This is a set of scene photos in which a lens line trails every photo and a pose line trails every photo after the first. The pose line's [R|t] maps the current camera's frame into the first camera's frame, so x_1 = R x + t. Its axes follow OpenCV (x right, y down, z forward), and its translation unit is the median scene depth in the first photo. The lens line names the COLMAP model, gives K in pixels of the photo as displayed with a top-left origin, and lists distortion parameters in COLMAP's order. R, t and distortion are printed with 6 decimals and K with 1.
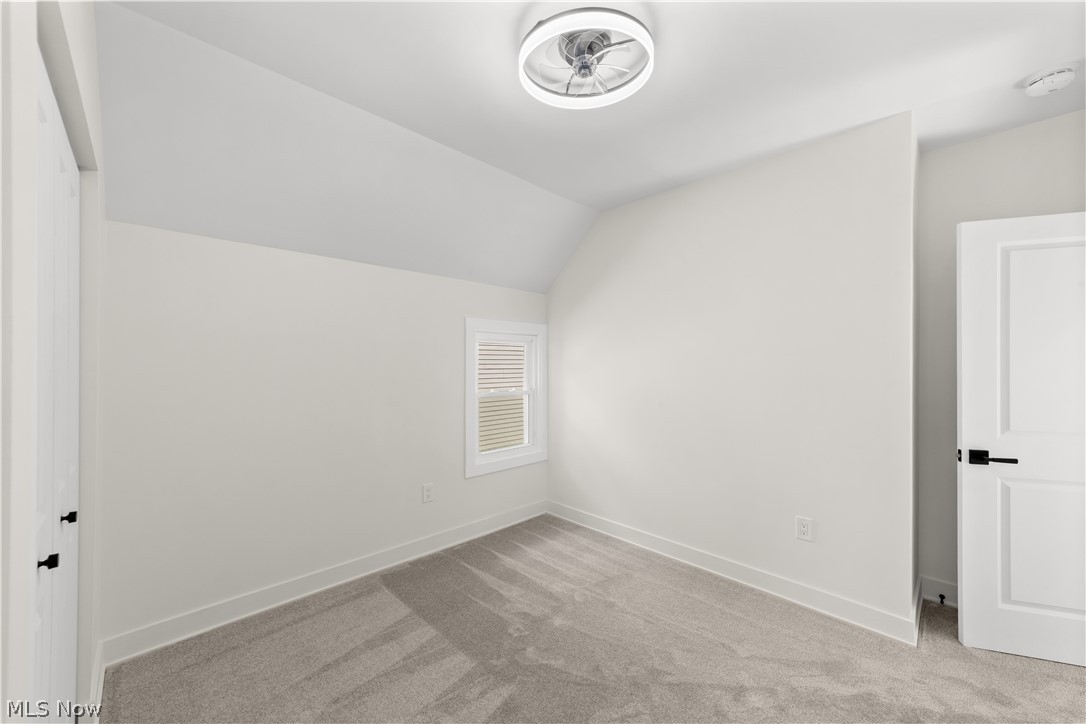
lens RADIAL K [[416.1, 0, 539.8], [0, 416.1, 363.4], [0, 0, 1]] dist [0.000082, 0.000123]
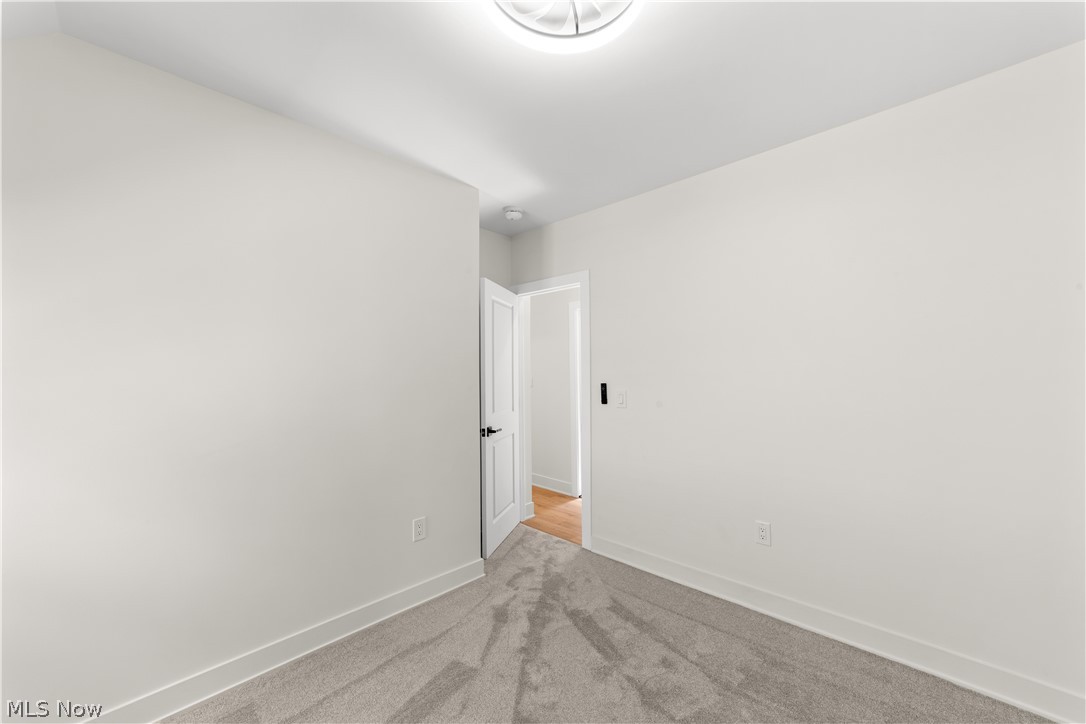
lens RADIAL K [[416.1, 0, 539.8], [0, 416.1, 363.4], [0, 0, 1]] dist [0.000082, 0.000123]
pose [[-0.016894, 0.003819, 0.999850, -0.513472], [-0.001101, 0.999992, -0.003838, -0.027375], [-0.999857, -0.001166, -0.016889, 0.848108]]
